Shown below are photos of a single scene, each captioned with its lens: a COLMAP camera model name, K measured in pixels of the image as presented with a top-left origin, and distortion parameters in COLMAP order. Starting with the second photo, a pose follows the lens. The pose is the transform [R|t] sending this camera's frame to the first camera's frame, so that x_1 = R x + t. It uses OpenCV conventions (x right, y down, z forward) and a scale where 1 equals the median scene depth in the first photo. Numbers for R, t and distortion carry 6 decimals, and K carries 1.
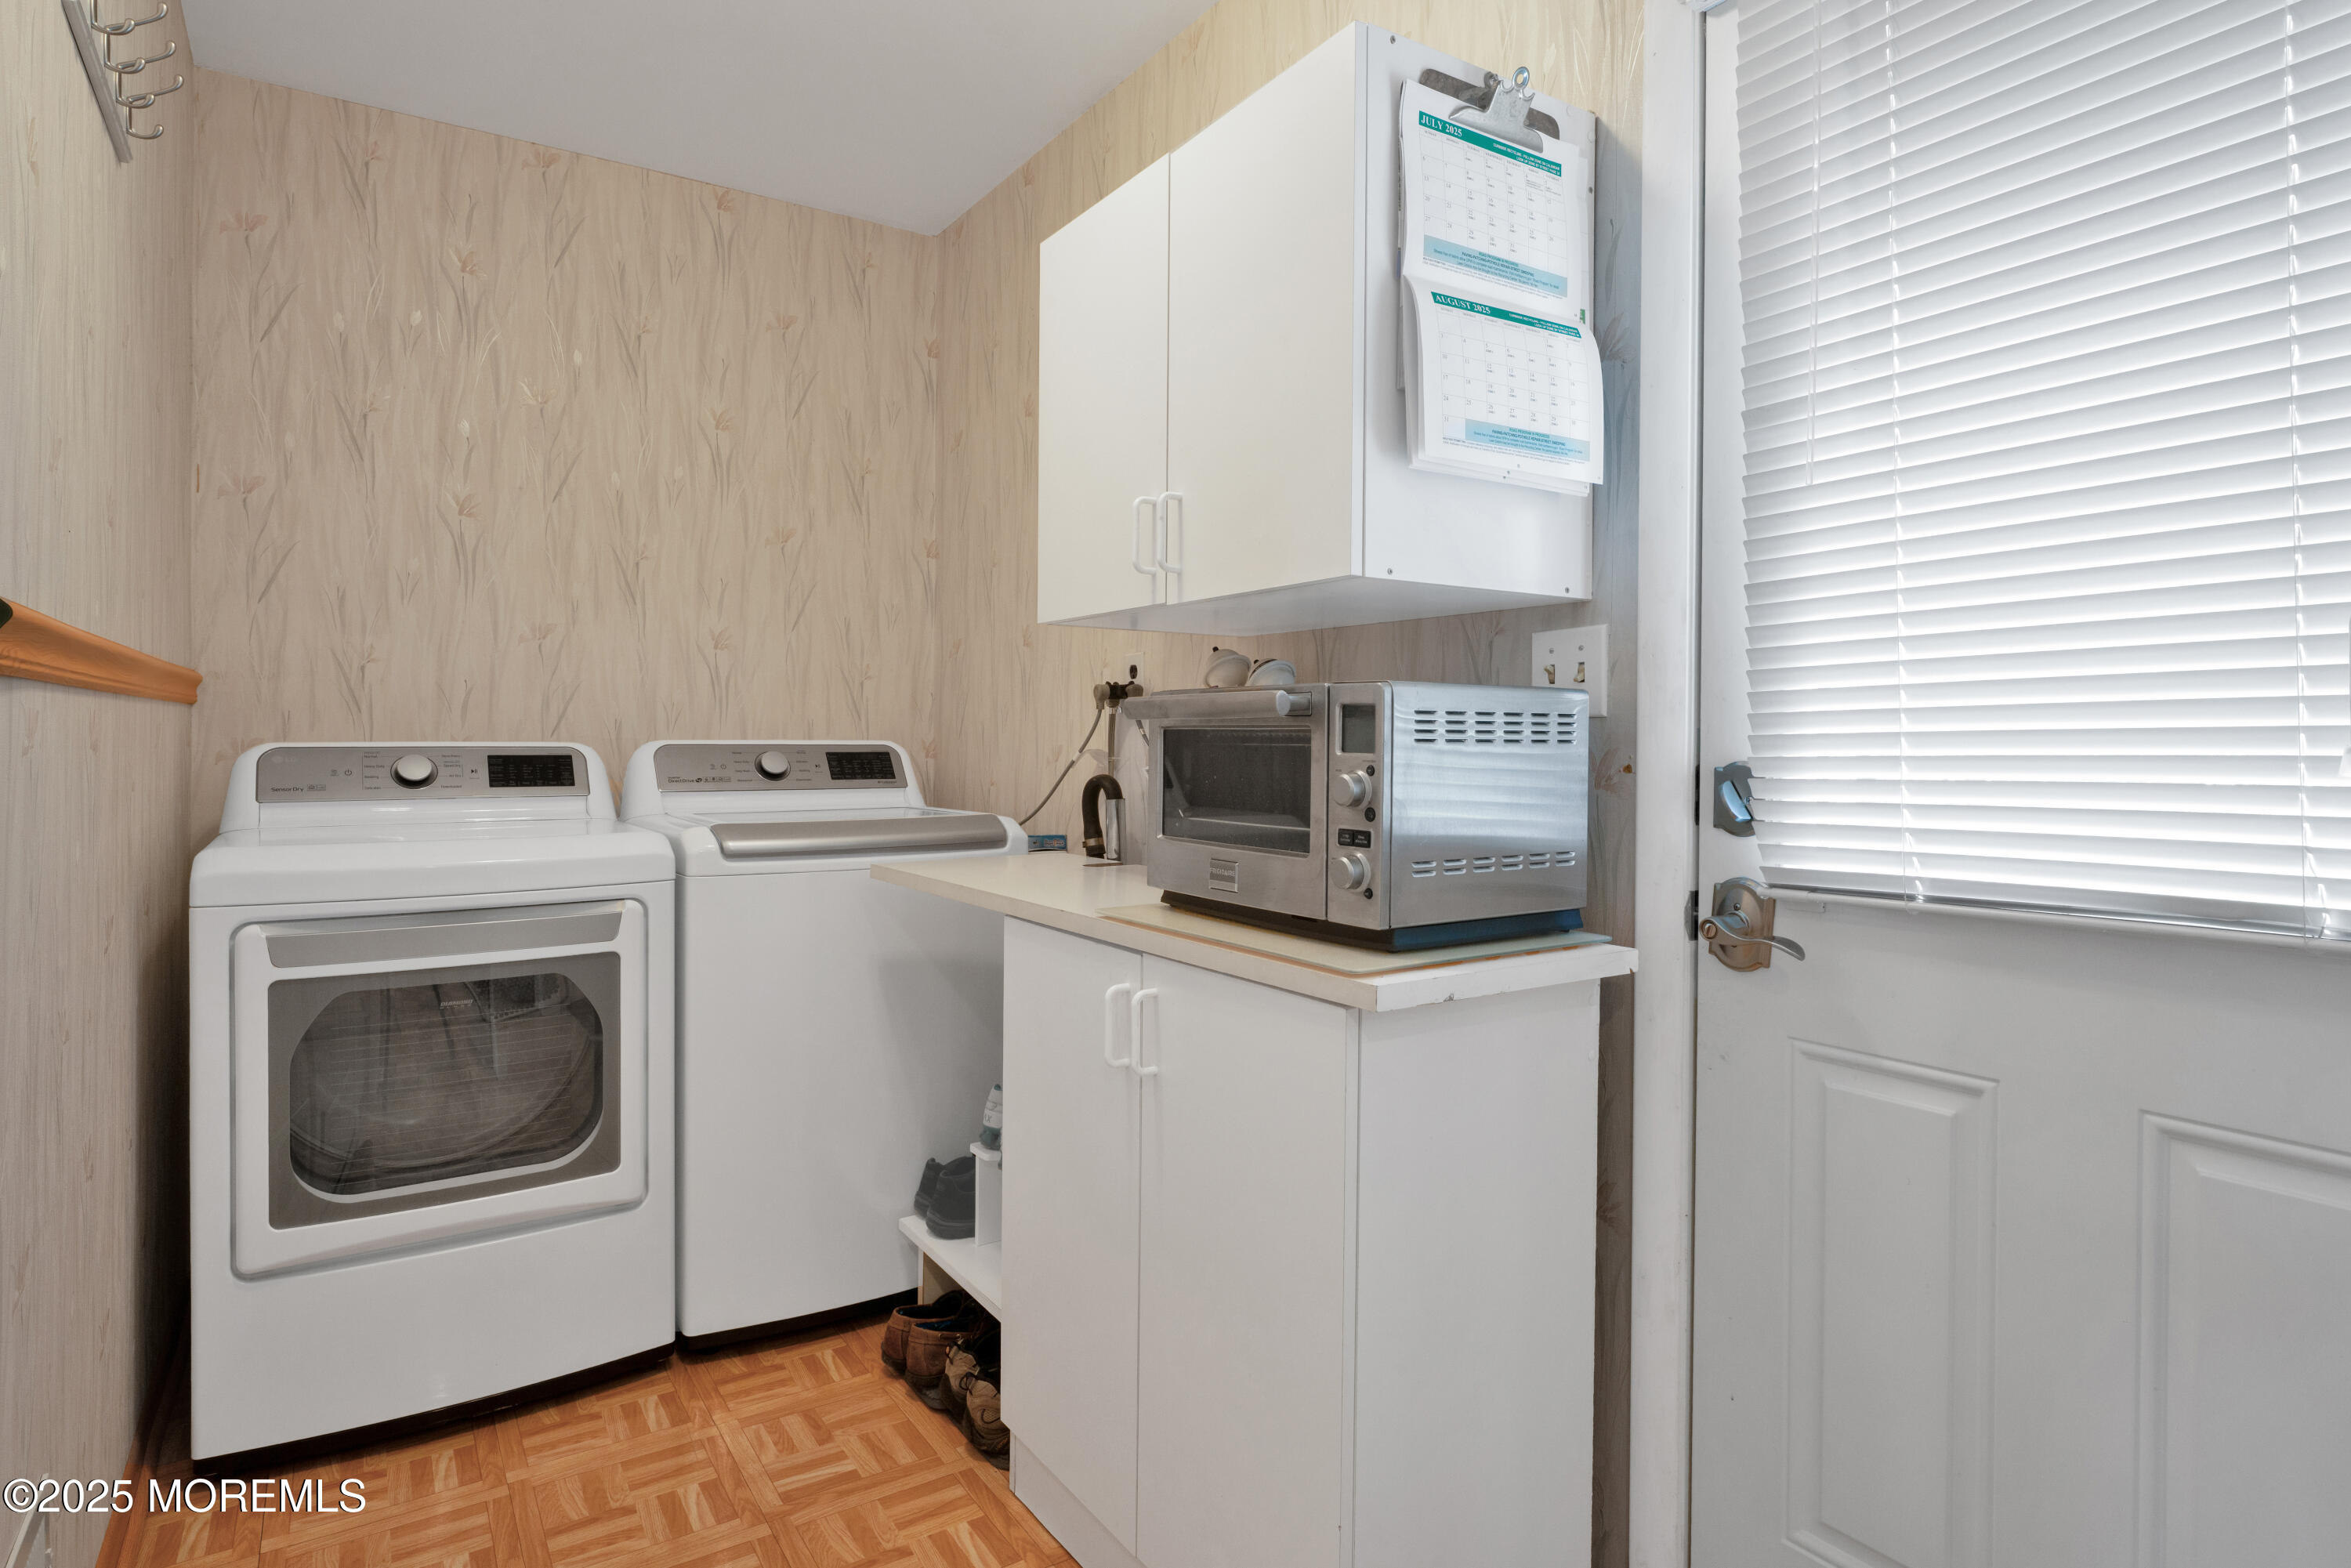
lens RADIAL K [[1255.8, 0, 1182.8], [0, 1255.8, 763.0], [0, 0, 1]] dist [-0.001004, -0.002852]
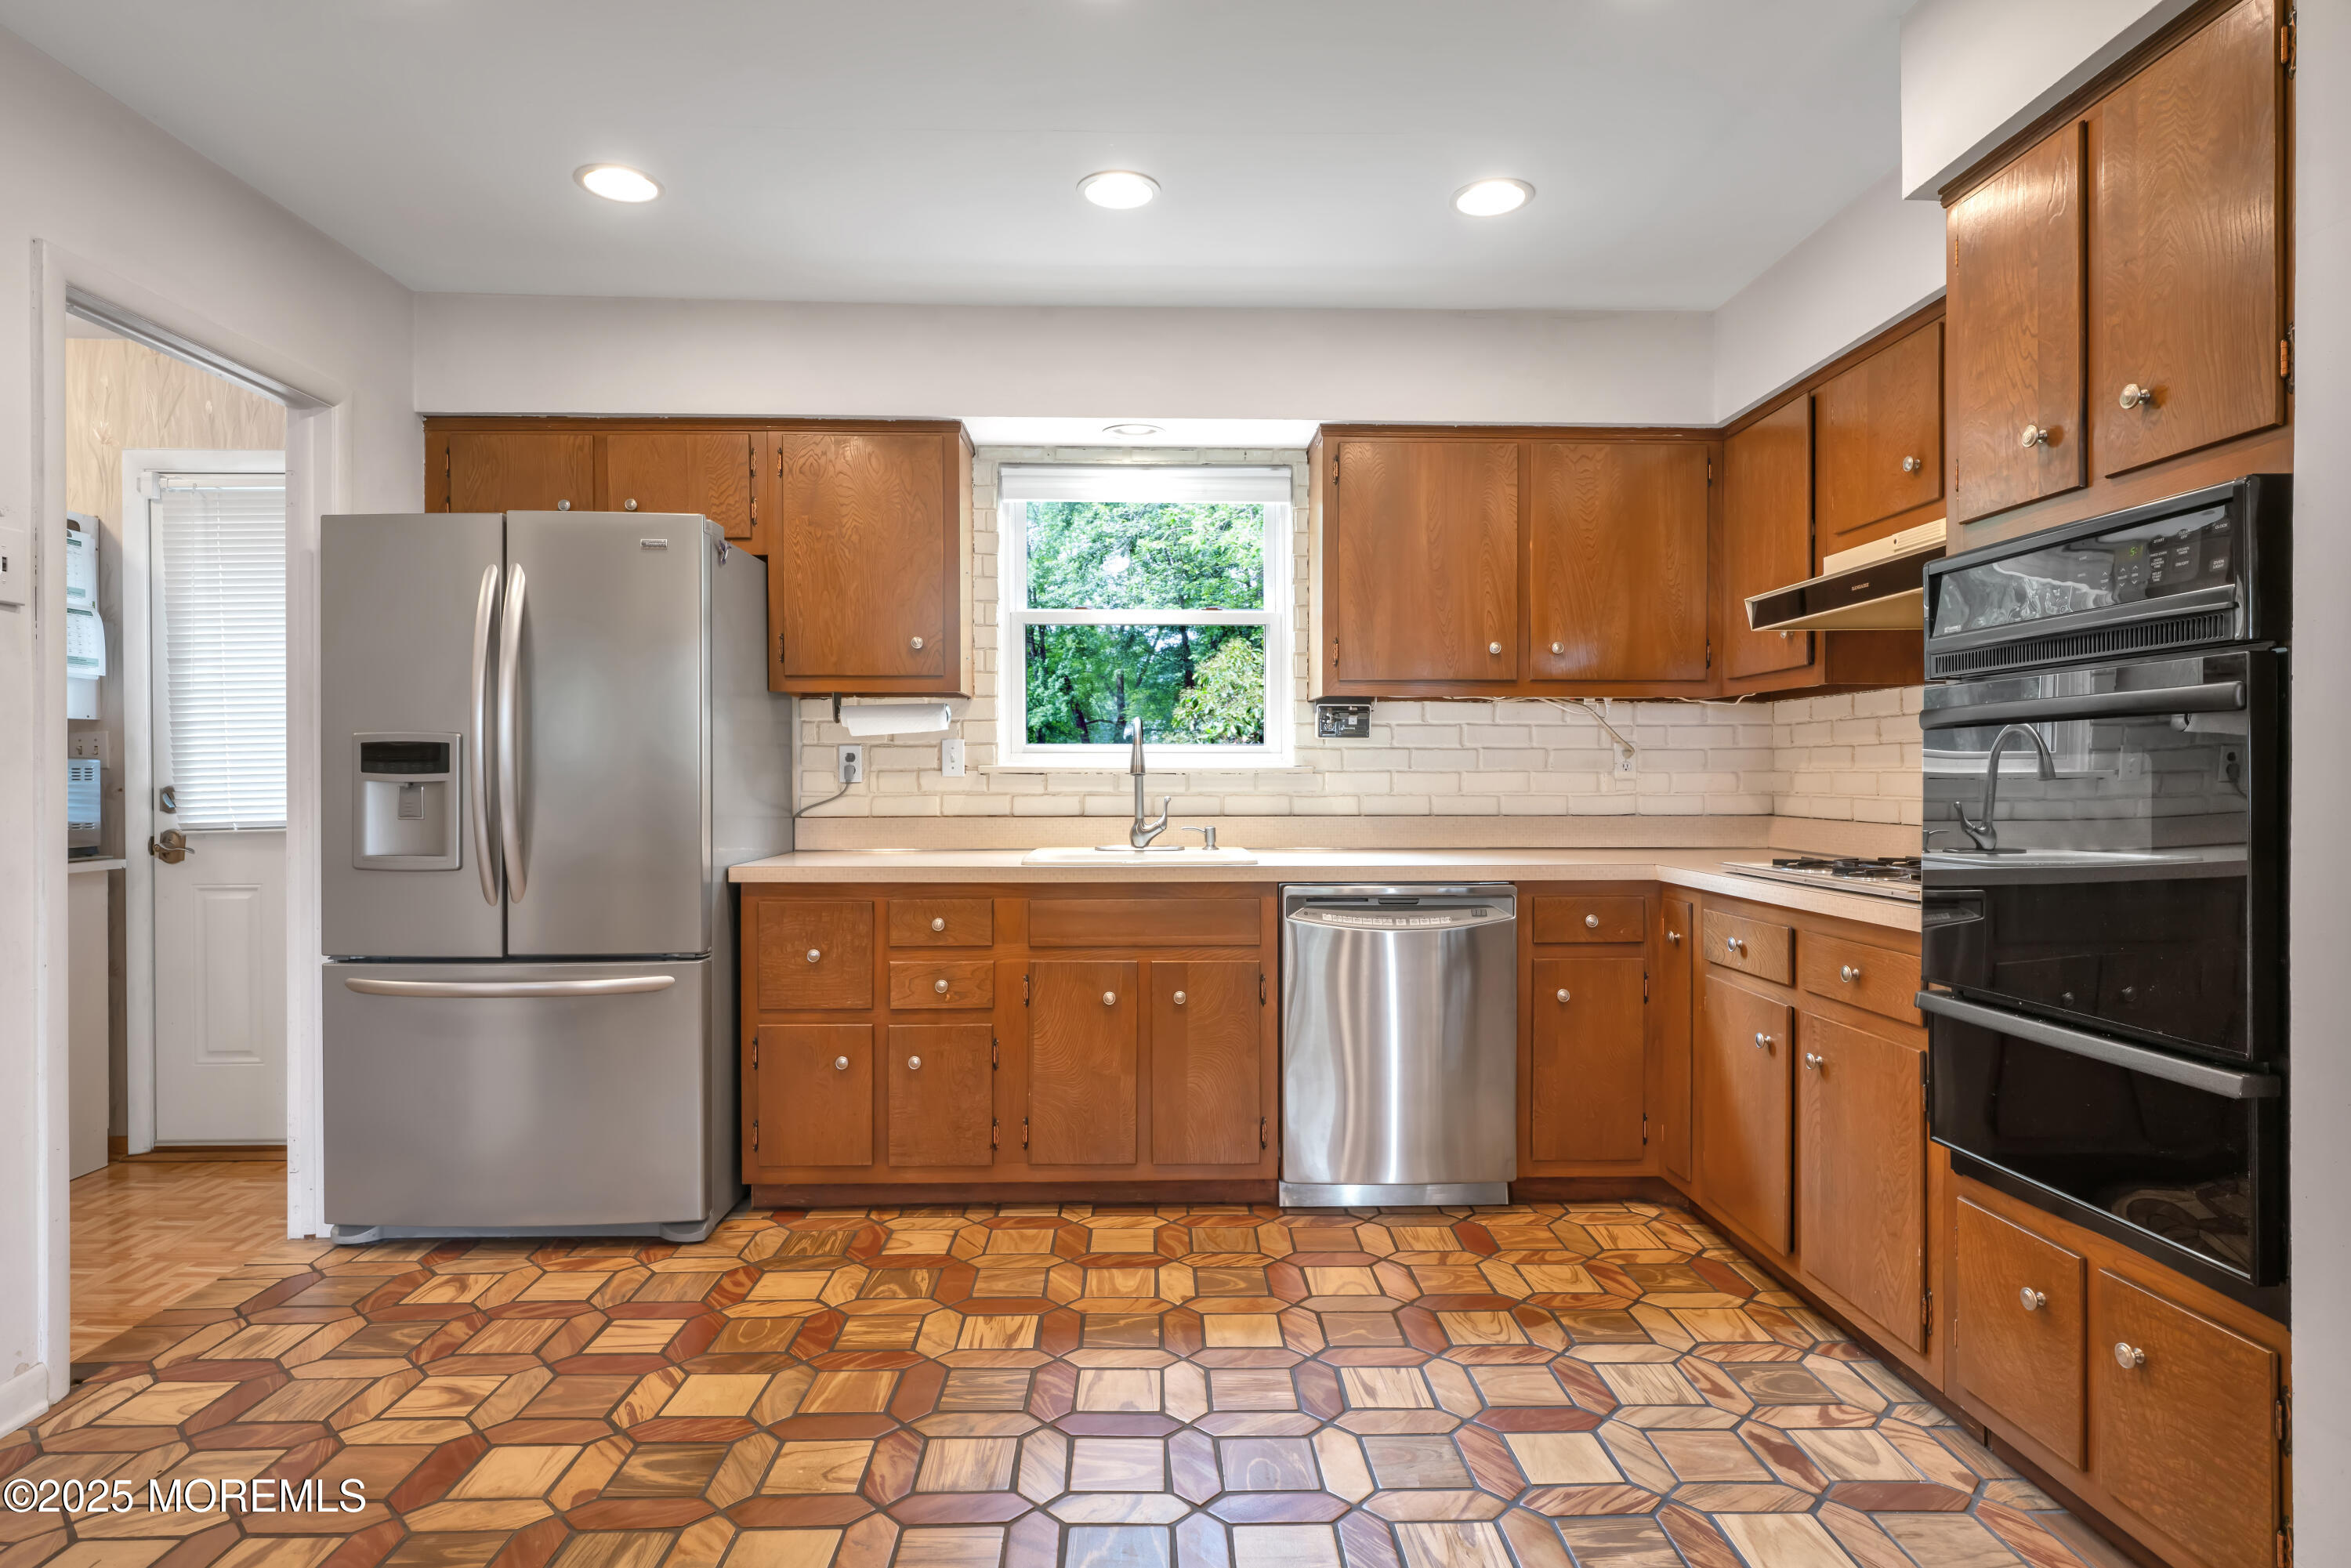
lens RADIAL K [[1255.8, 0, 1167.8], [0, 1255.8, 779.2], [0, 0, 1]] dist [-0.001004, -0.002852]
pose [[0.523968, -0.009704, 0.851682, -0.704594], [0.025578, 0.999663, -0.004346, 0.049258], [-0.851354, 0.024062, 0.524040, -2.167801]]
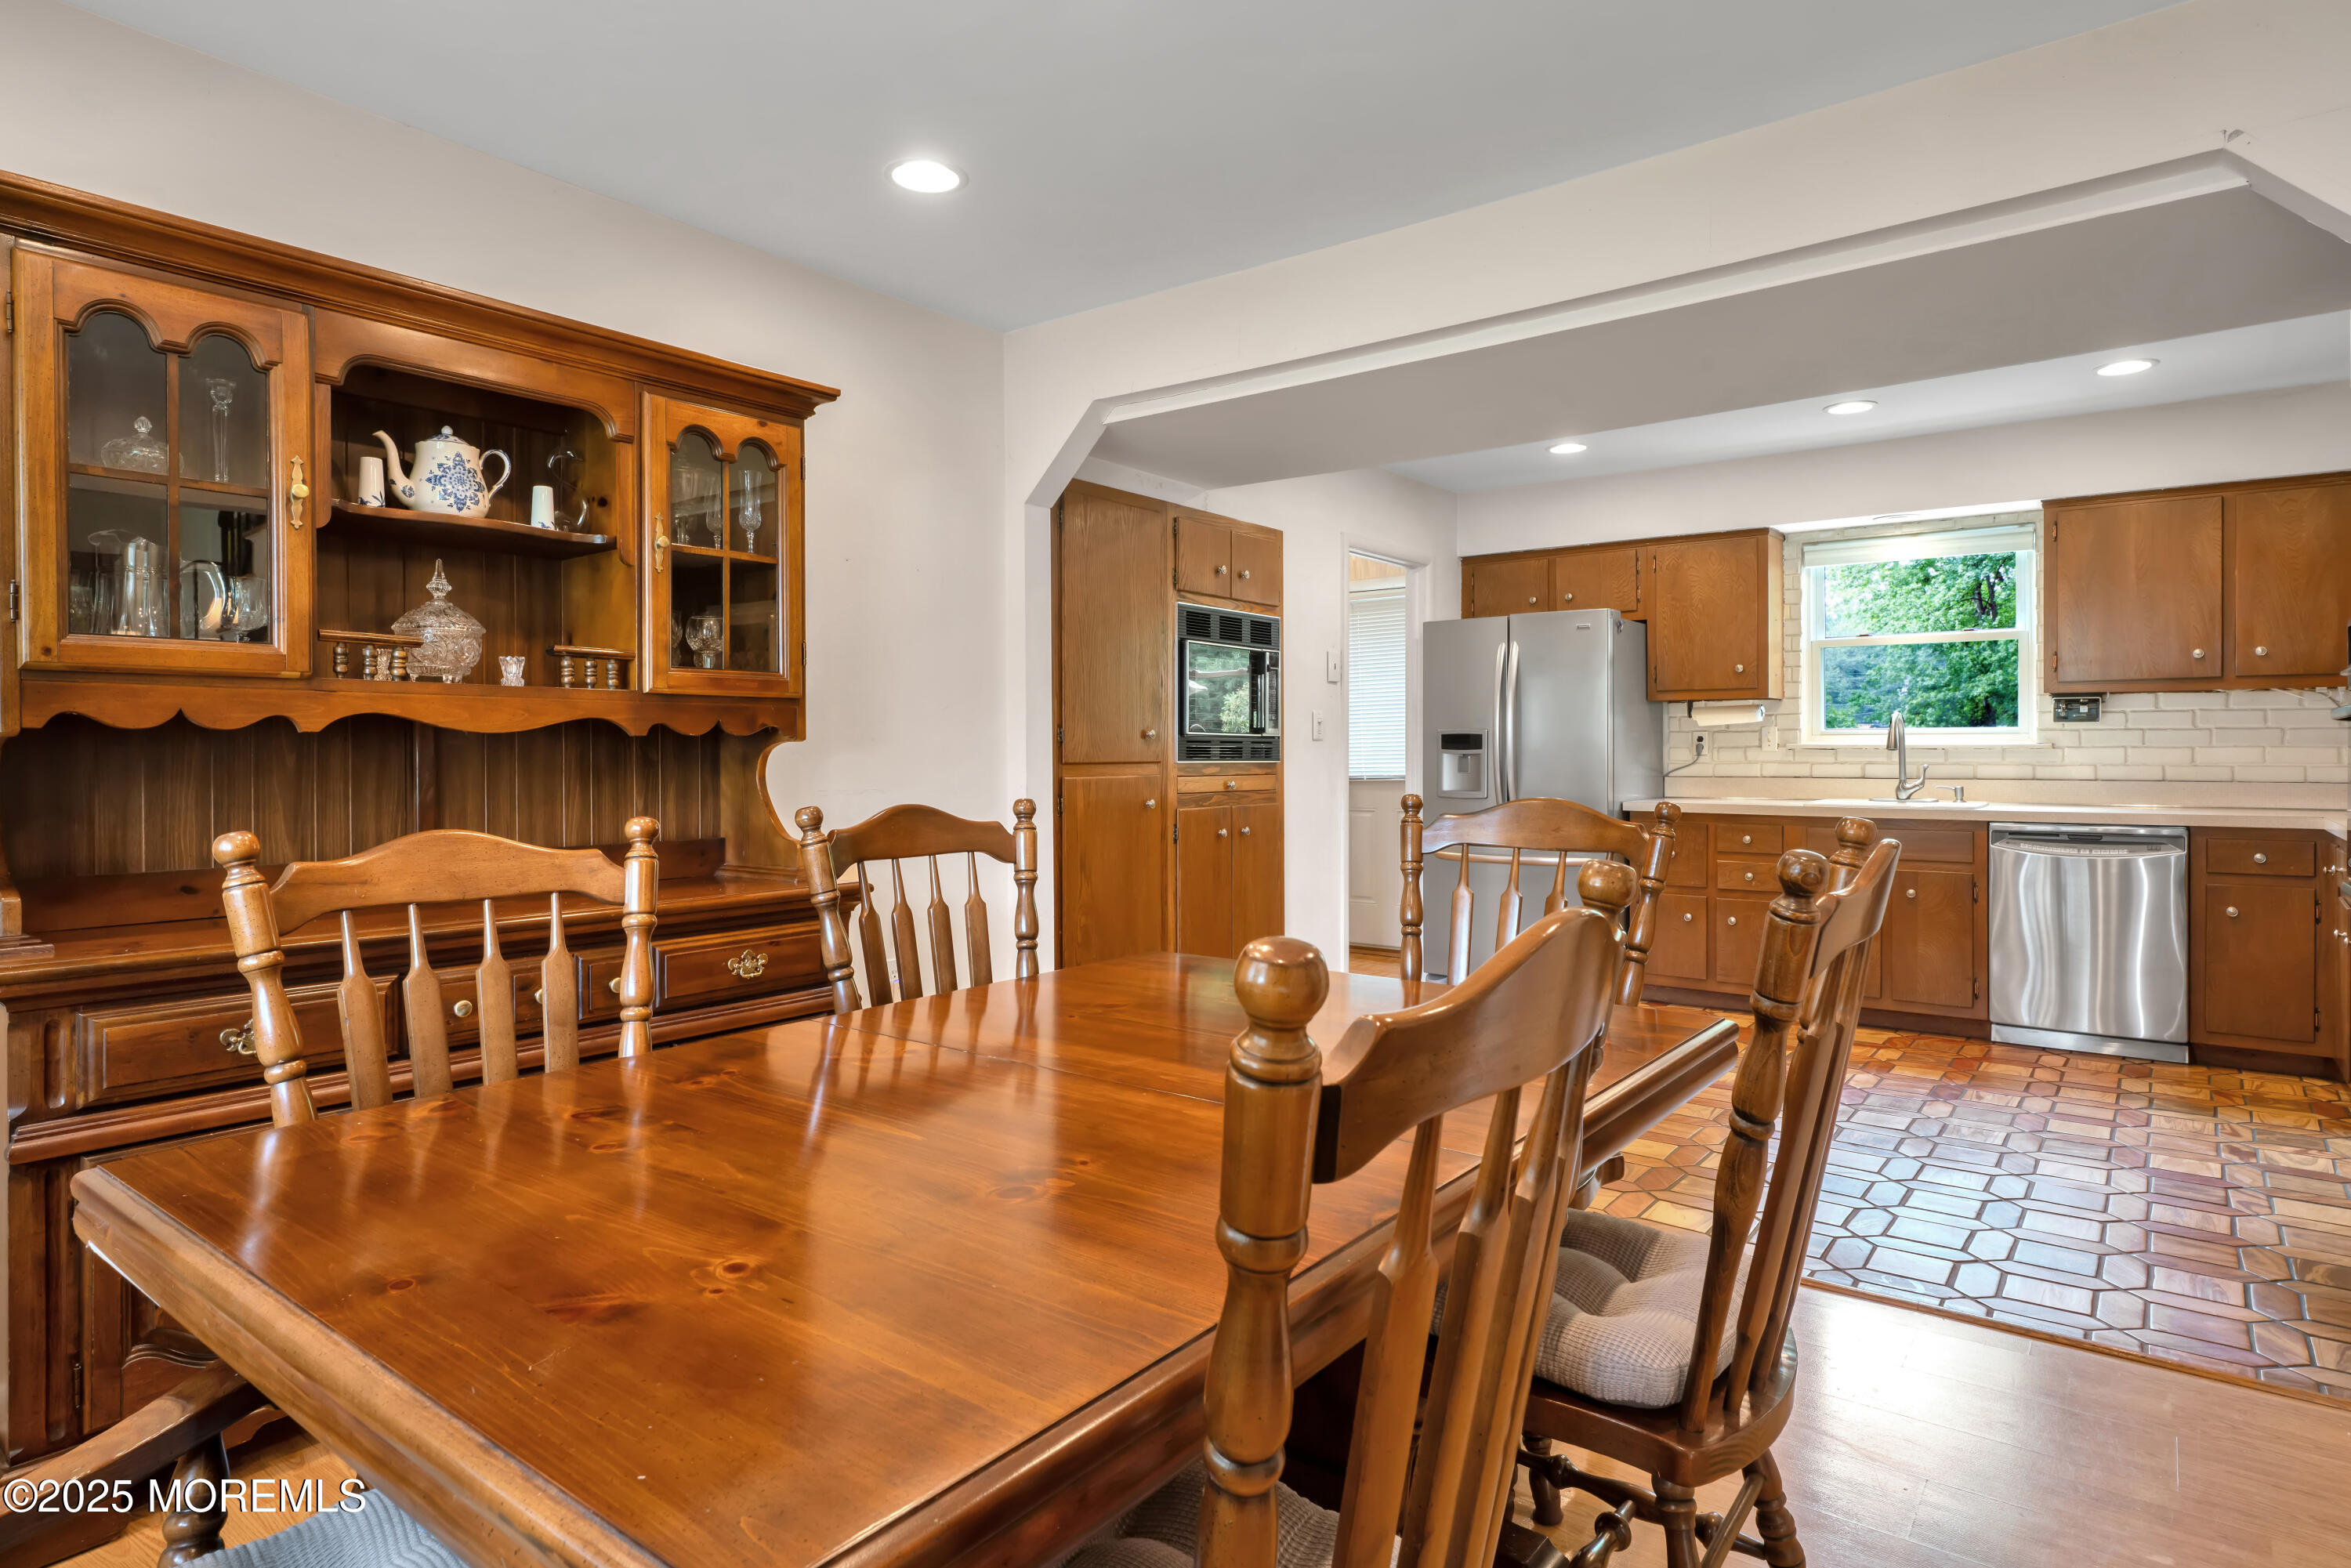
lens RADIAL K [[1255.8, 0, 1197.3], [0, 1255.8, 754.2], [0, 0, 1]] dist [-0.001004, -0.002852]
pose [[0.942387, -0.008884, 0.334406, -1.800627], [0.016305, 0.999679, -0.019390, 0.079580], [-0.334127, 0.023725, 0.942230, -3.615622]]
